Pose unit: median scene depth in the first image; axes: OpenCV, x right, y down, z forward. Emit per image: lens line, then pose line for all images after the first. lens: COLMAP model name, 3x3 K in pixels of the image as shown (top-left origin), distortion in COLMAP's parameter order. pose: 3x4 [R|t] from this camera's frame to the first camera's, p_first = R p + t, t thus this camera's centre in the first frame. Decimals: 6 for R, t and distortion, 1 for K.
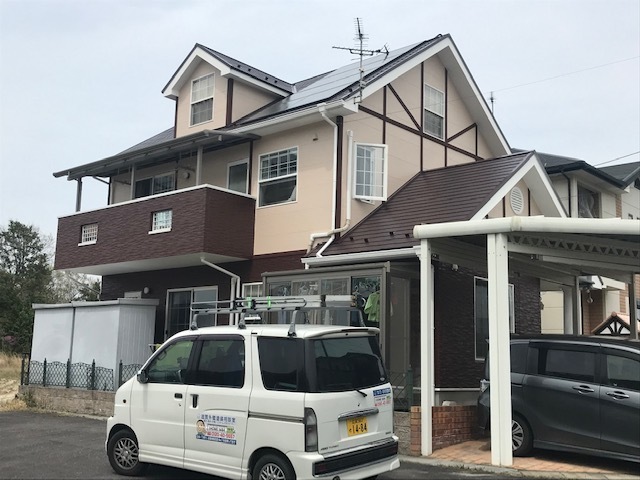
lens RADIAL K [[755.9, 0, 318.0], [0, 755.9, 239.5], [0, 0, 1]] dist [-0.013706, 0.000000]
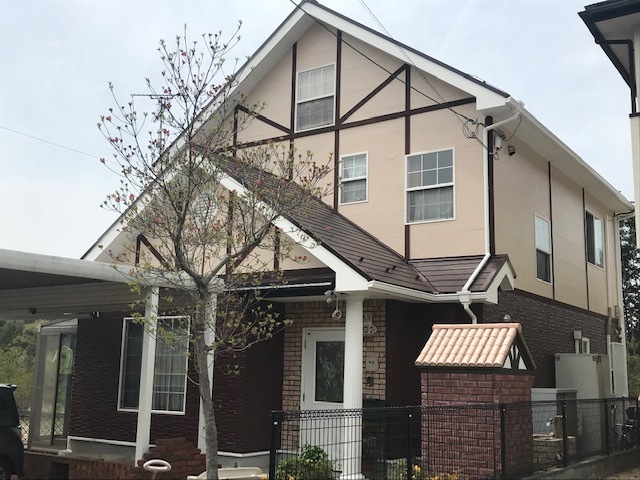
lens RADIAL K [[755.9, 0, 322.1], [0, 755.9, 240.2], [0, 0, 1]] dist [-0.013706, 0.000000]
pose [[0.138462, -0.199228, -0.970122, 1.066378], [0.147718, 0.972754, -0.178685, 0.144564], [0.979289, -0.118563, 0.164120, 1.014263]]
